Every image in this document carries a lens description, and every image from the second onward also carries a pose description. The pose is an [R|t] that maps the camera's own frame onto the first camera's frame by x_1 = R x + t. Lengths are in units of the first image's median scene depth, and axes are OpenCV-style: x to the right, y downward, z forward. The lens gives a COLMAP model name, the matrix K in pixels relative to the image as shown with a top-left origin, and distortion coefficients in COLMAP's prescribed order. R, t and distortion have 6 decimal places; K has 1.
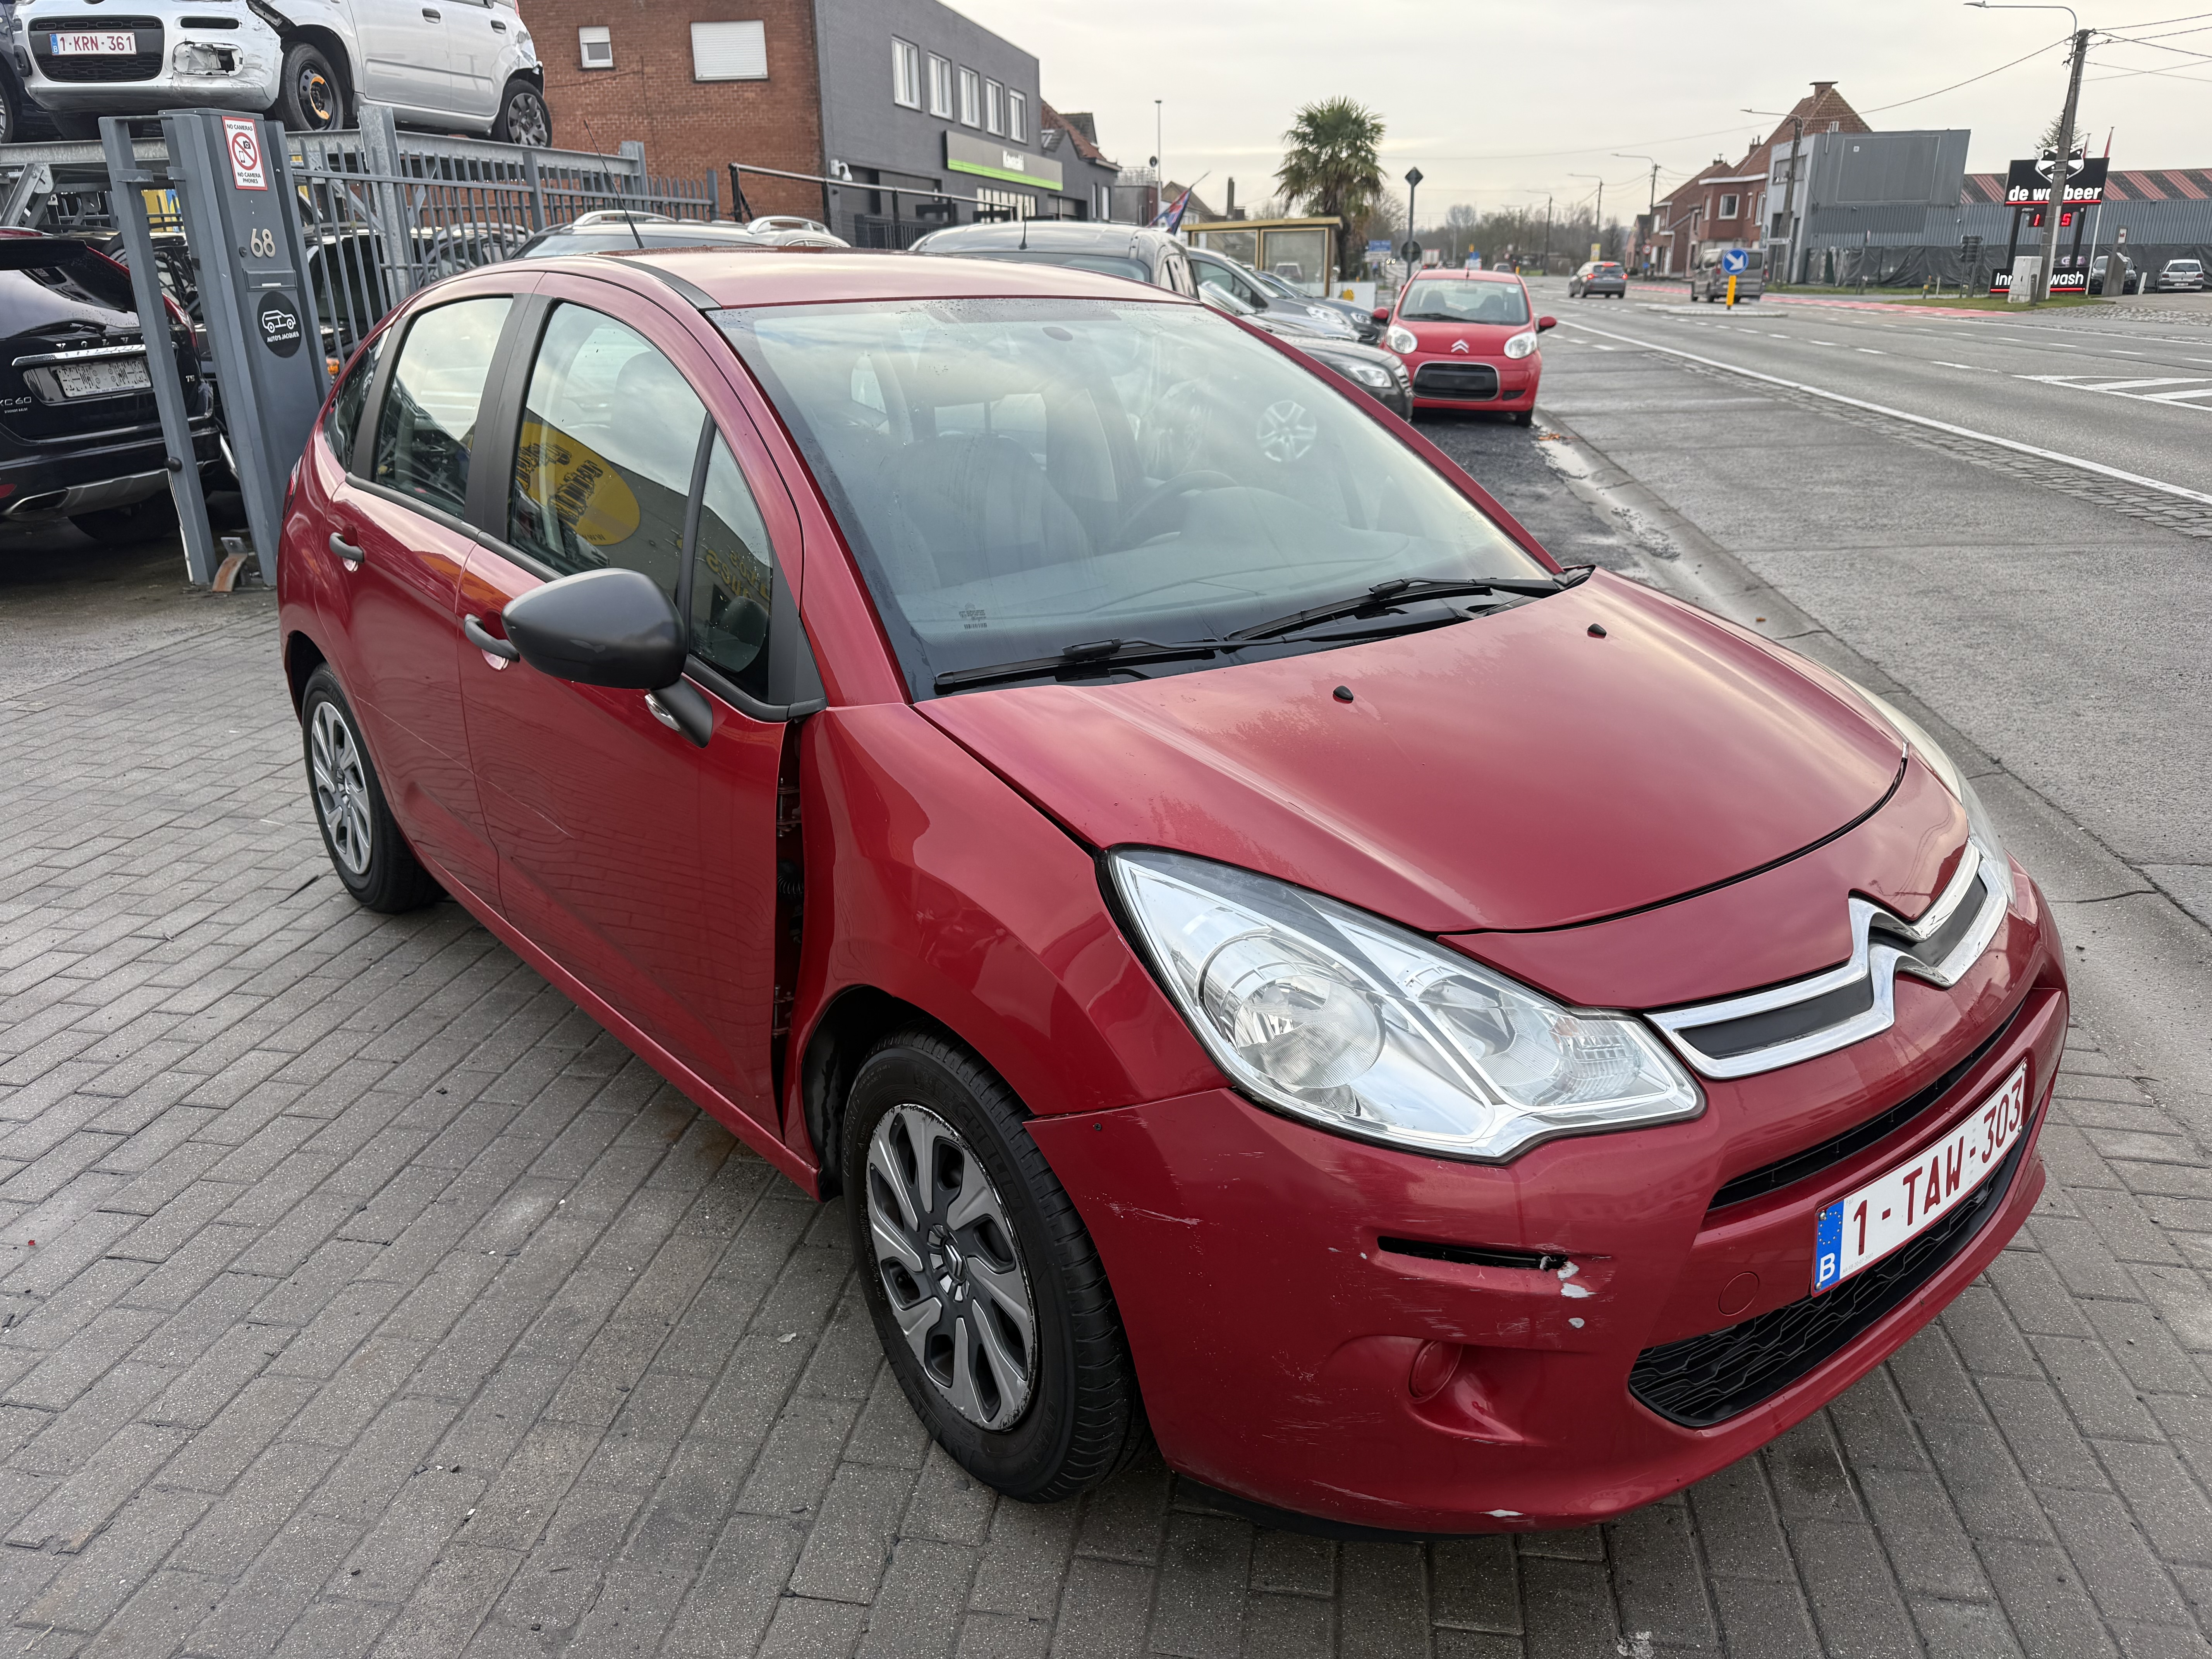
lens RADIAL K [[1573.2, 0, 1110.7], [0, 1573.2, 817.1], [0, 0, 1]] dist [0.013565, -0.022794]
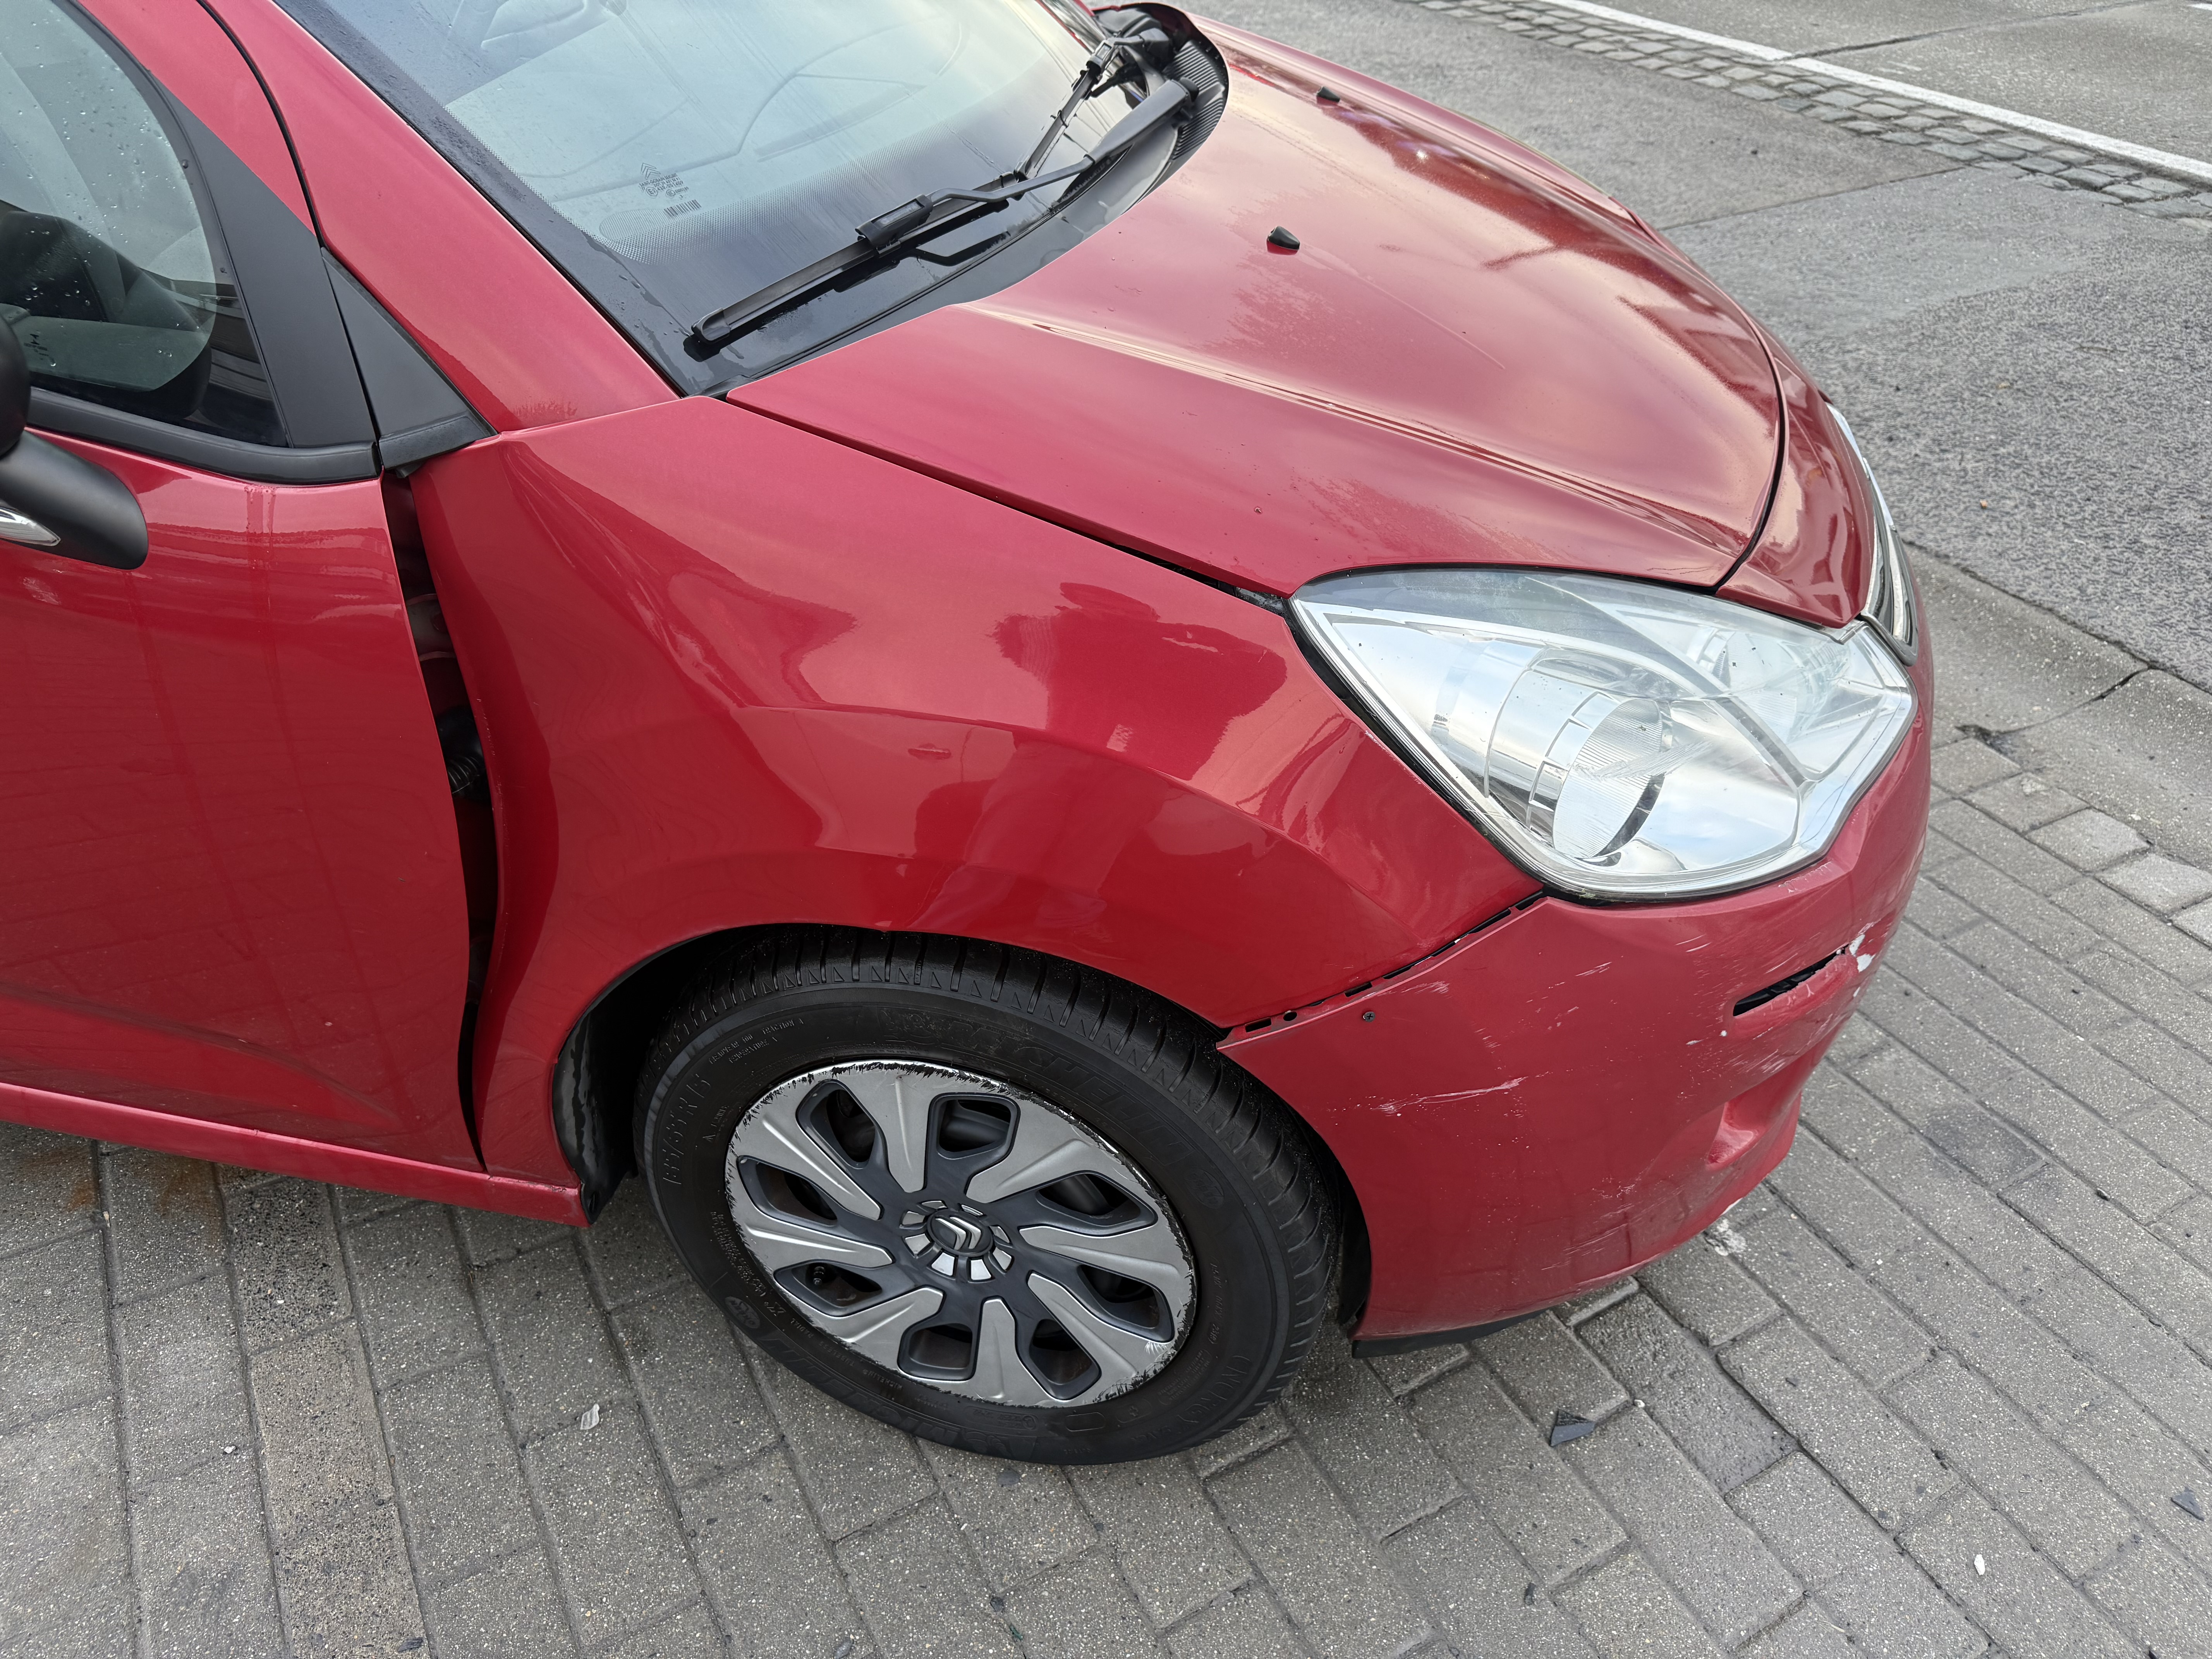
lens RADIAL K [[1573.2, 0, 1108.3], [0, 1573.2, 844.8], [0, 0, 1]] dist [0.013565, -0.022794]
pose [[0.780366, -0.356926, 0.513452, -0.336096], [0.168777, 0.910846, 0.376660, -0.108694], [-0.602116, -0.207274, 0.771034, 0.489053]]
